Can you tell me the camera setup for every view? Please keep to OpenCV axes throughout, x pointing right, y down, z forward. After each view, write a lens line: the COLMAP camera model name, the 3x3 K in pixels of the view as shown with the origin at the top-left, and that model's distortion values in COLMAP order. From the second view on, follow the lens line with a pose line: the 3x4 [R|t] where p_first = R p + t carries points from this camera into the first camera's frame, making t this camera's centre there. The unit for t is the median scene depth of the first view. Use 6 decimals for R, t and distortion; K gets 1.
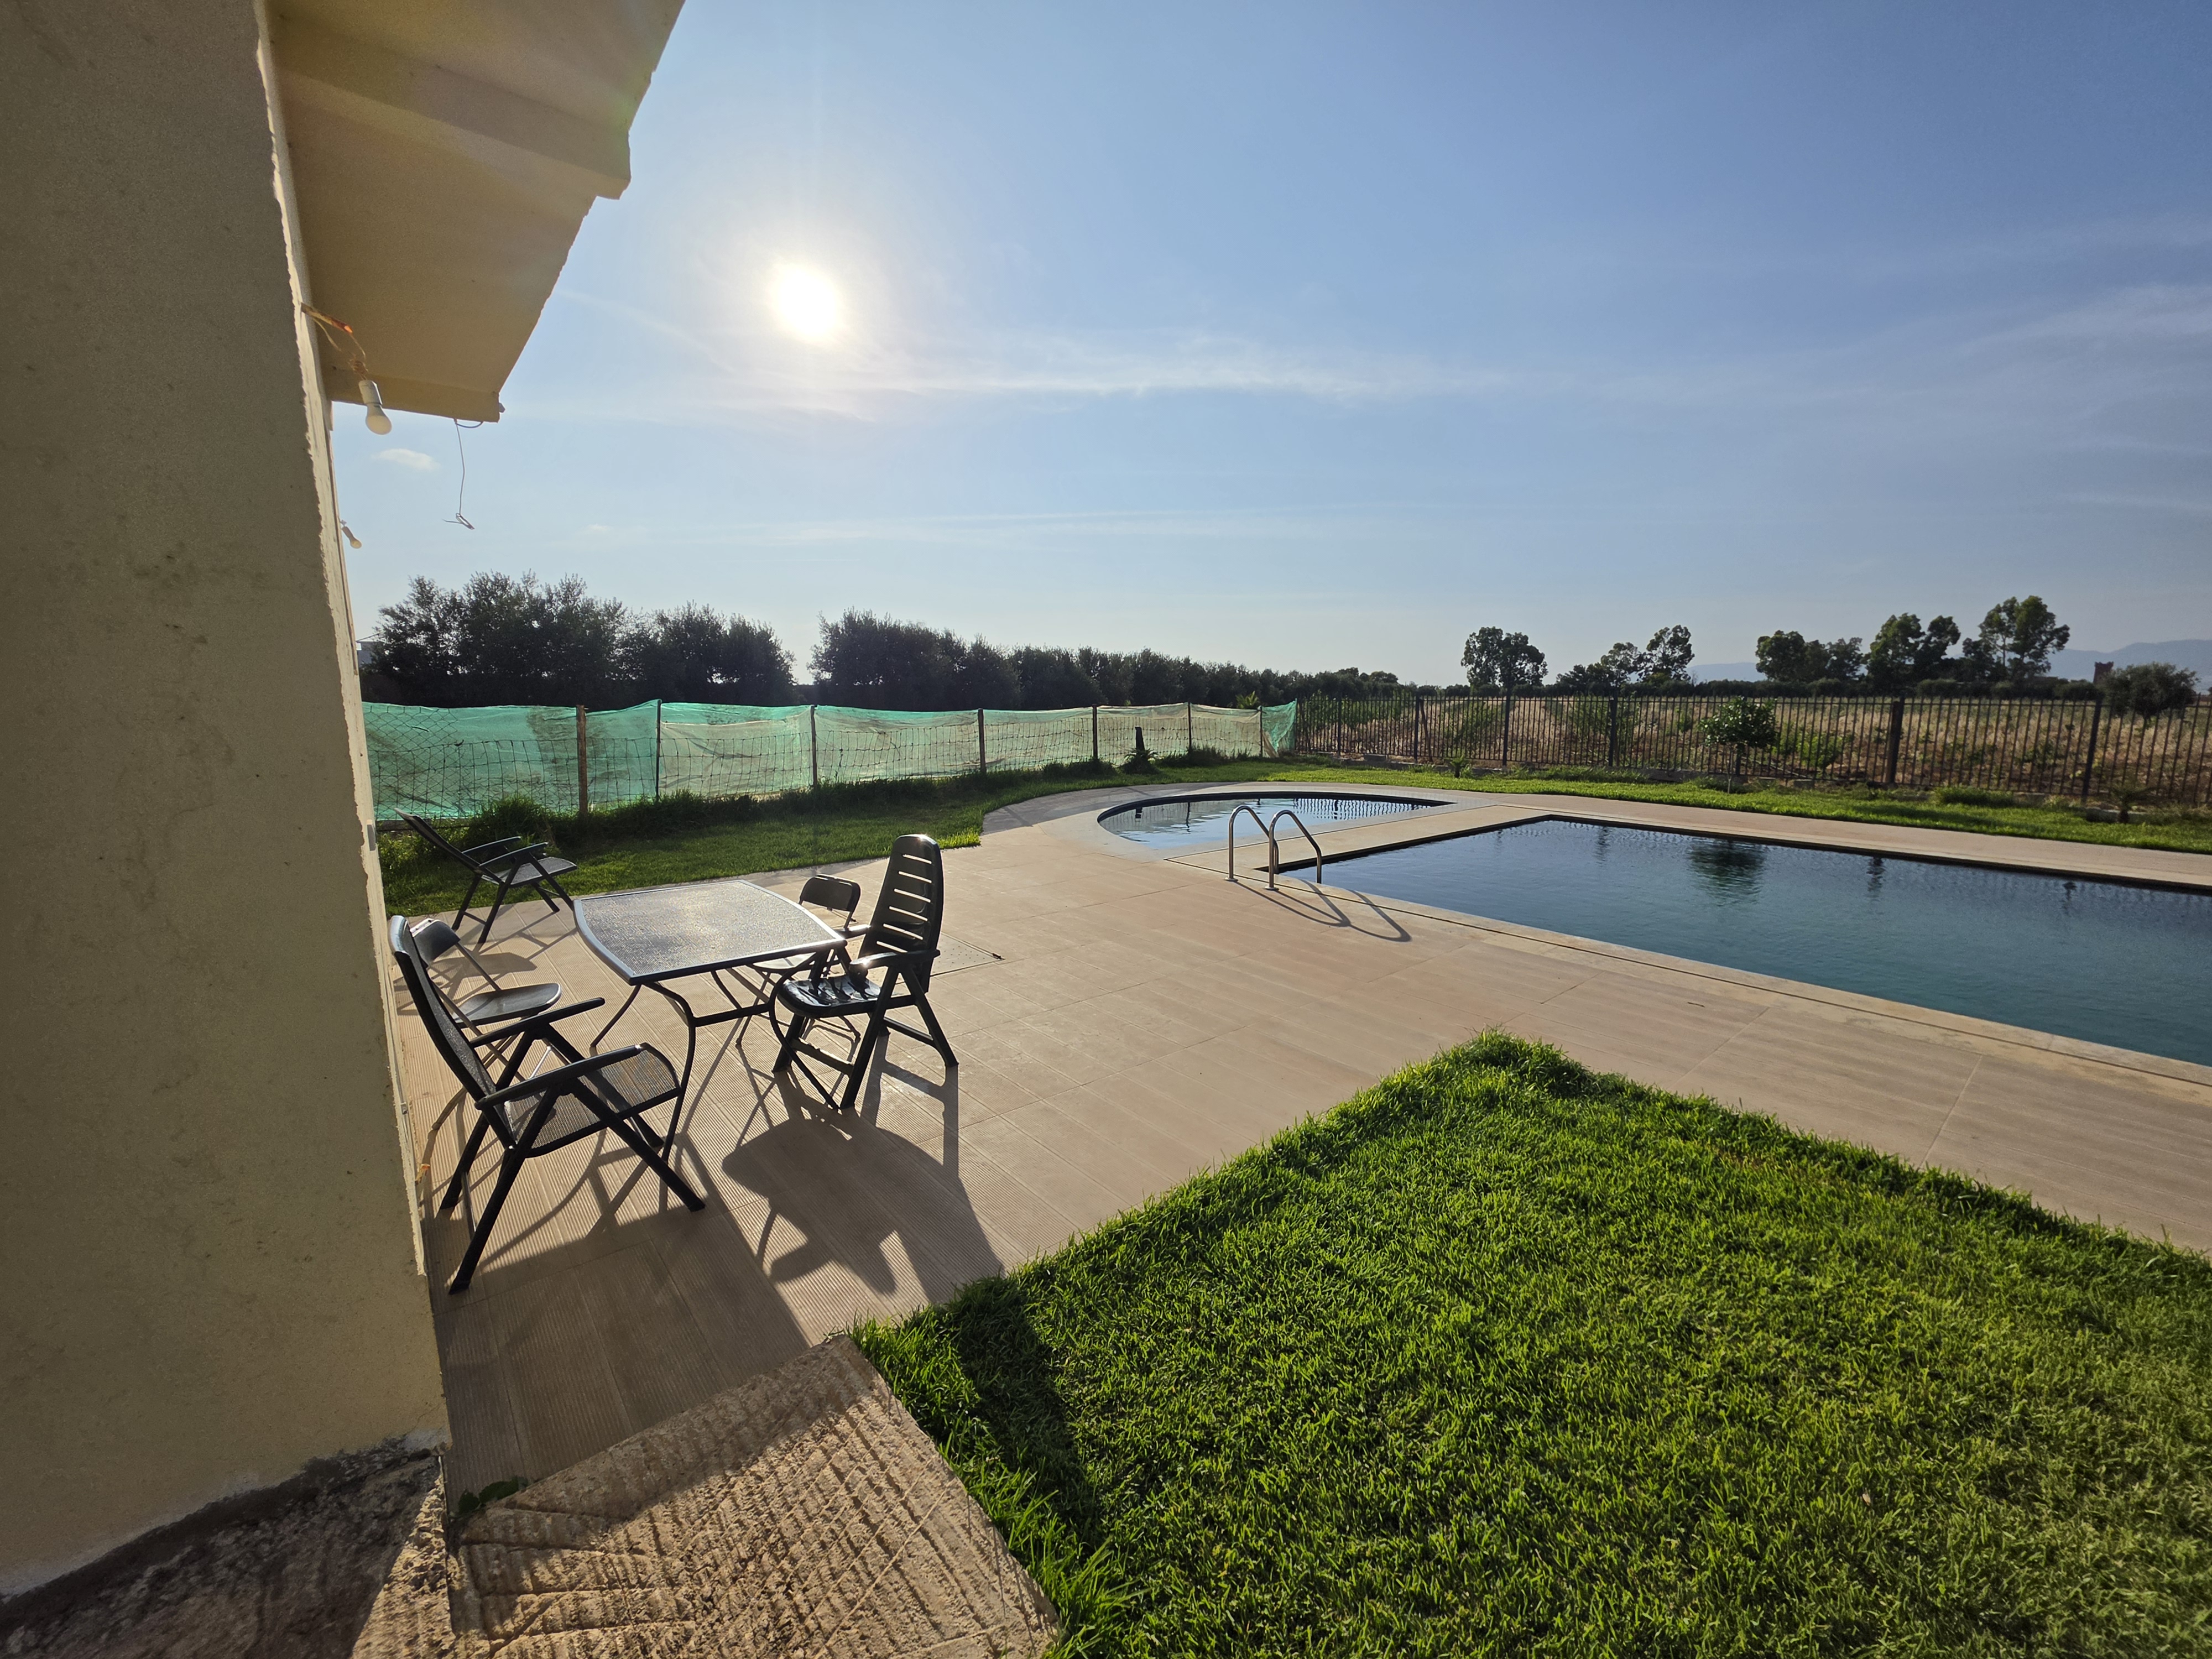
lens RADIAL K [[902.6, 0, 1112.1], [0, 902.6, 798.0], [0, 0, 1]] dist [-0.000884, -0.000111]
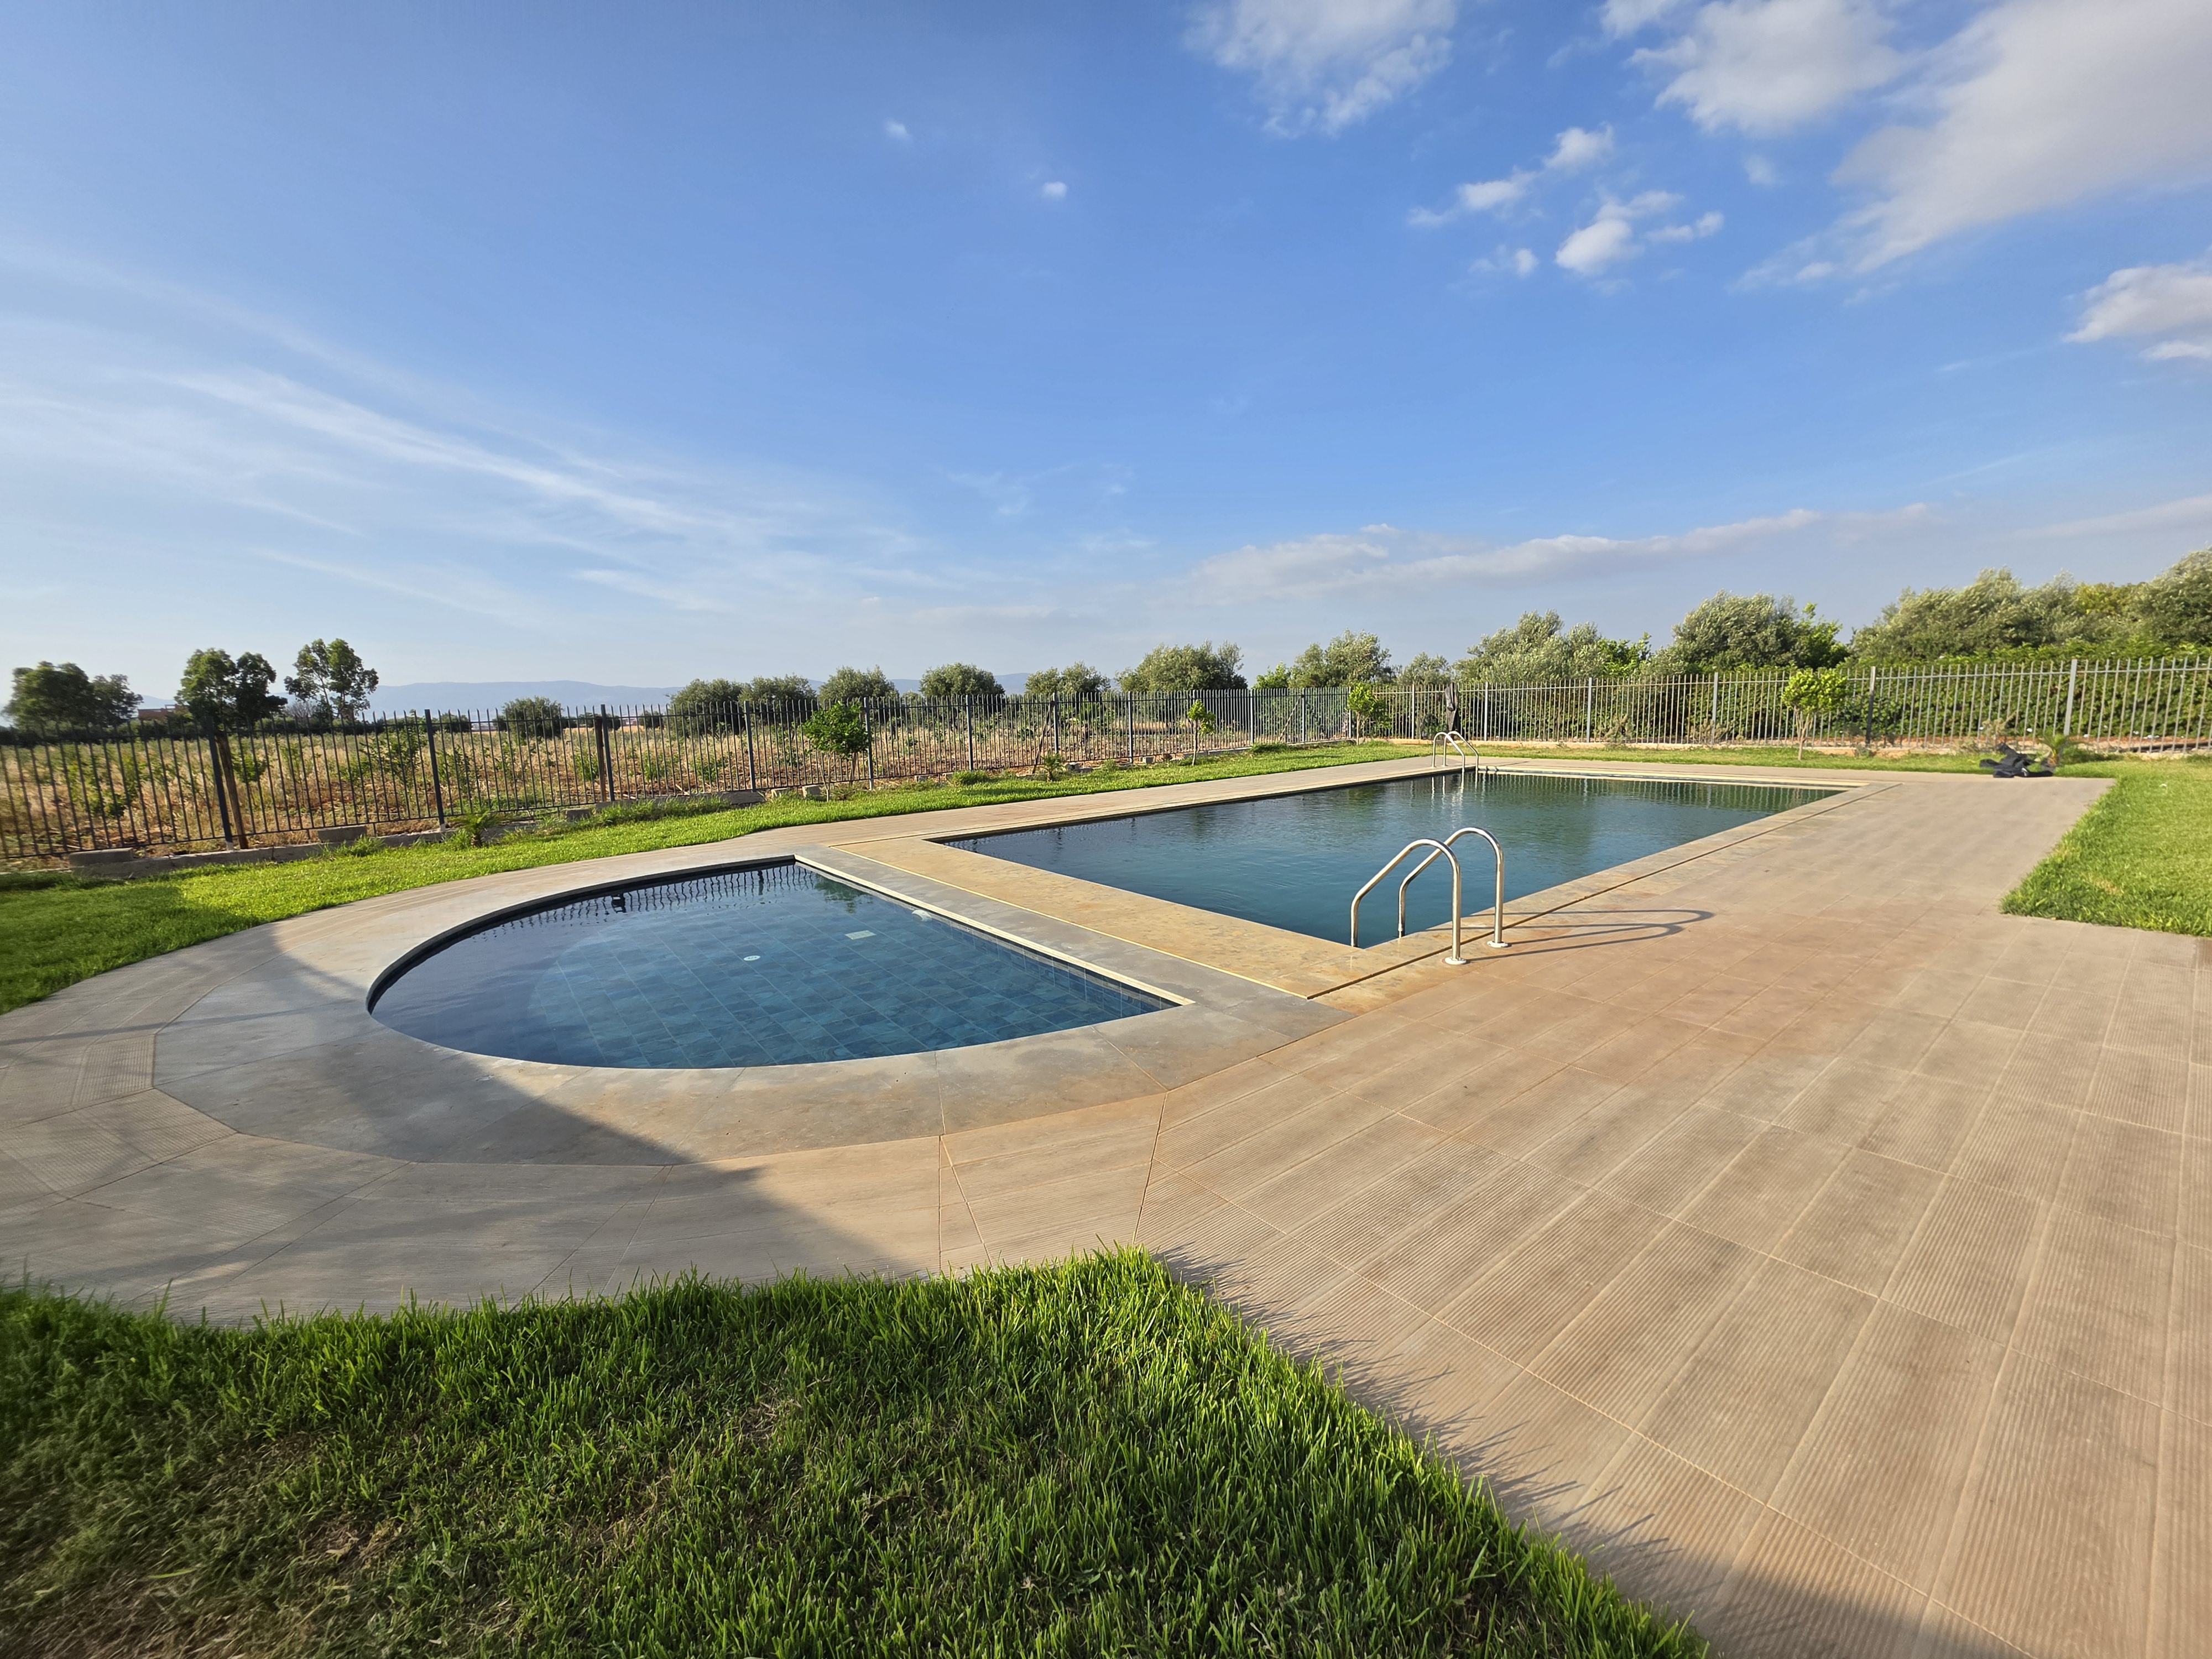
lens RADIAL K [[878.7, 0, 1096.2], [0, 878.7, 819.7], [0, 0, 1]] dist [-0.000785, -0.000559]
pose [[0.014834, -0.132842, 0.991026, -0.594578], [0.152640, 0.979819, 0.129055, -0.155827], [-0.988171, 0.149356, 0.034812, 1.624842]]
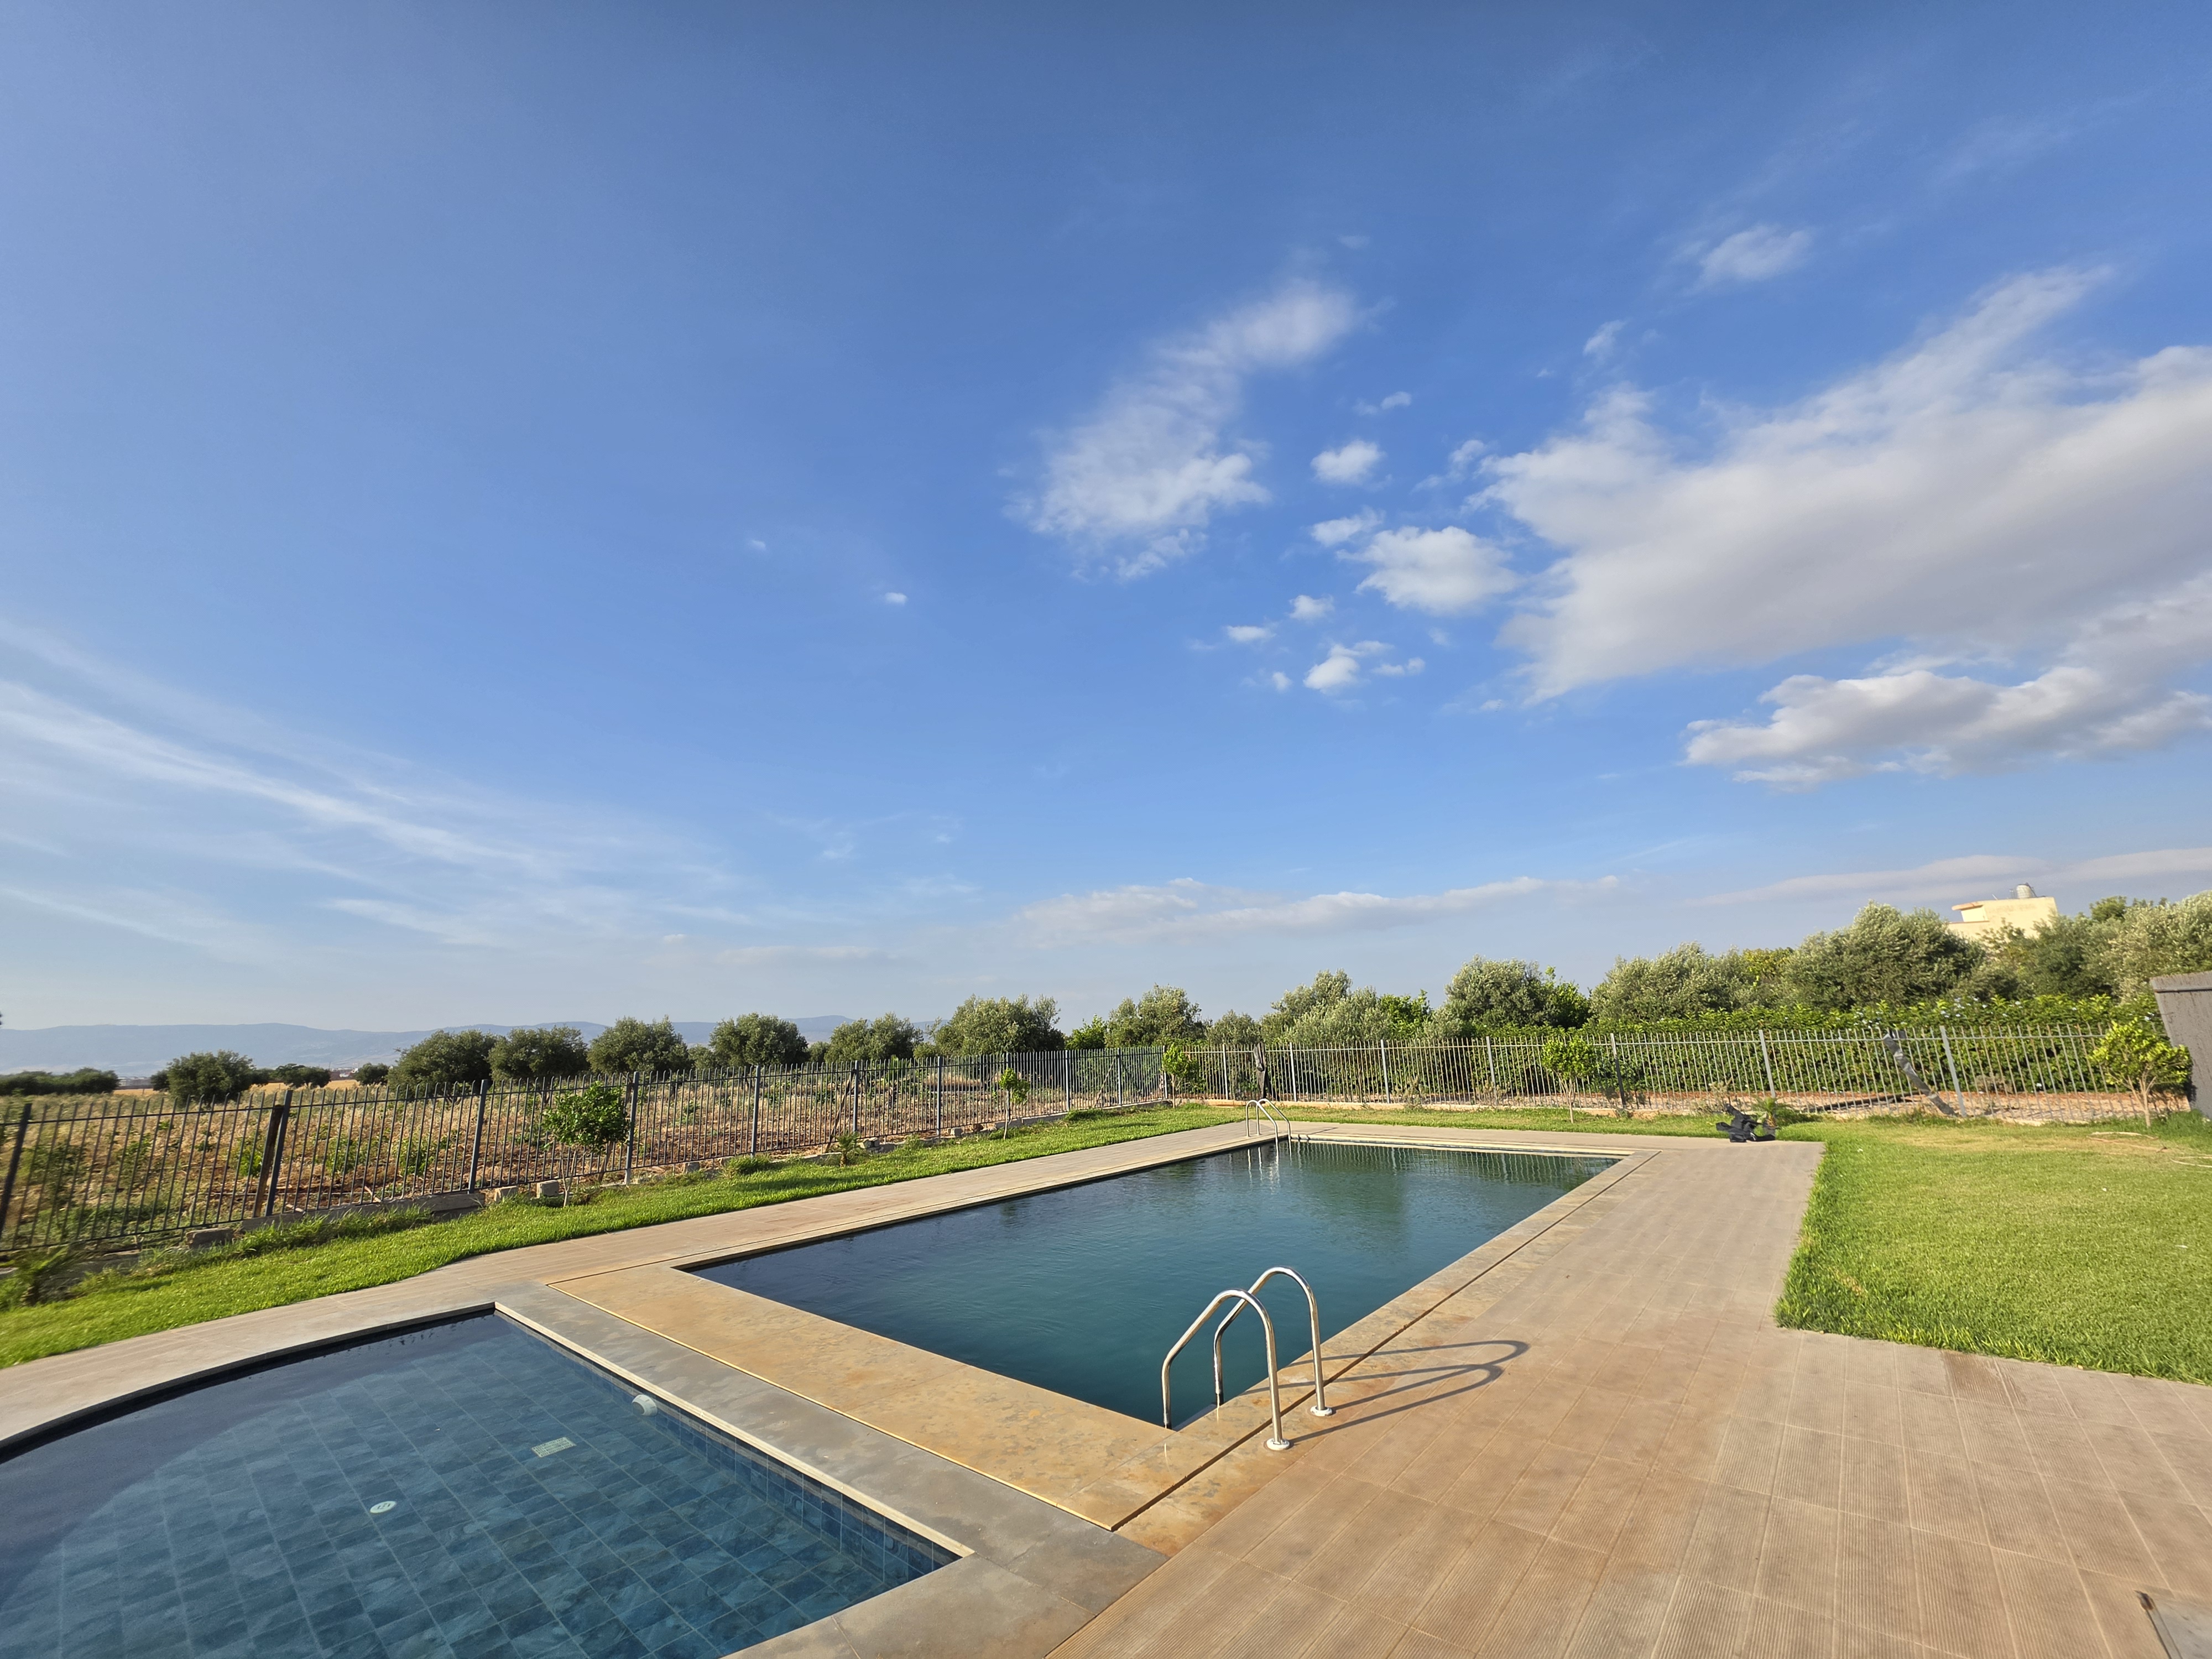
lens RADIAL K [[881.4, 0, 1093.4], [0, 881.4, 799.2], [0, 0, 1]] dist [-0.003012, 0.000231]
pose [[-0.181184, 0.264867, 0.947110, -0.590416], [0.155615, 0.958638, -0.238322, -0.225408], [-0.971059, 0.104204, -0.214907, 1.589784]]
